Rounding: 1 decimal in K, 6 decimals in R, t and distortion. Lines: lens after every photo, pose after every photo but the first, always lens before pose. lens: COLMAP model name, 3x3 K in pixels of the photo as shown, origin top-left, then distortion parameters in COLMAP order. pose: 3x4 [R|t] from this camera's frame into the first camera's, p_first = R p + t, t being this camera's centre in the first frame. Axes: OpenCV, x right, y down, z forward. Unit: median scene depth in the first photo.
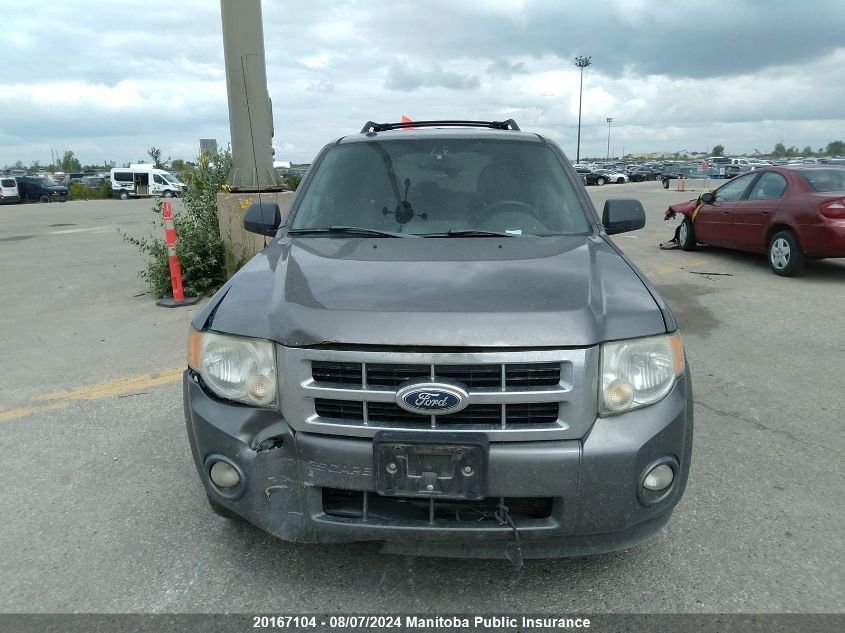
lens RADIAL K [[669.7, 0, 446.9], [0, 669.7, 300.0], [0, 0, 1]] dist [-0.005664, -0.026260]
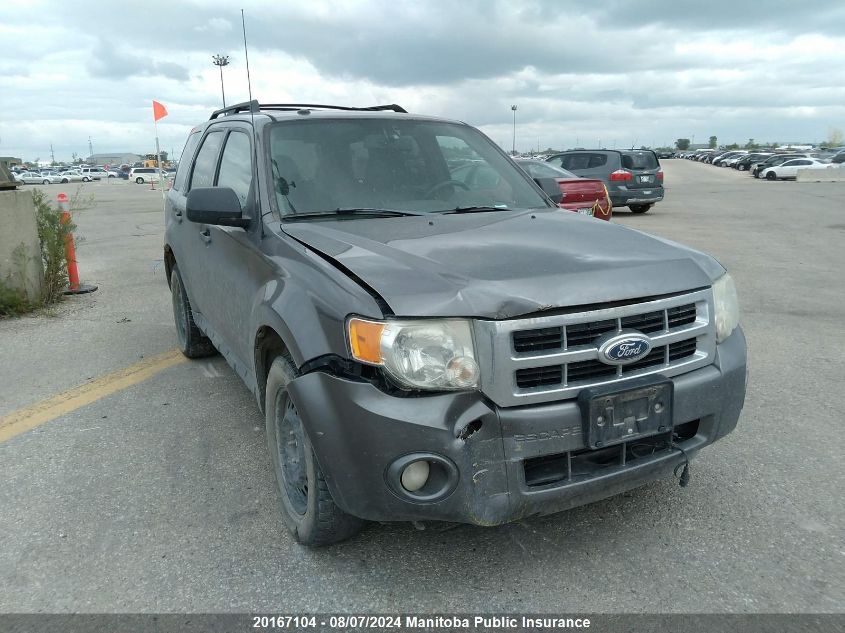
lens RADIAL K [[669.7, 0, 427.7], [0, 669.7, 313.6], [0, 0, 1]] dist [-0.005664, -0.026260]
pose [[0.849144, -0.121805, 0.513924, -0.814248], [0.113971, 0.992377, 0.046891, 0.004824], [-0.515718, 0.018755, 0.856553, 0.237627]]
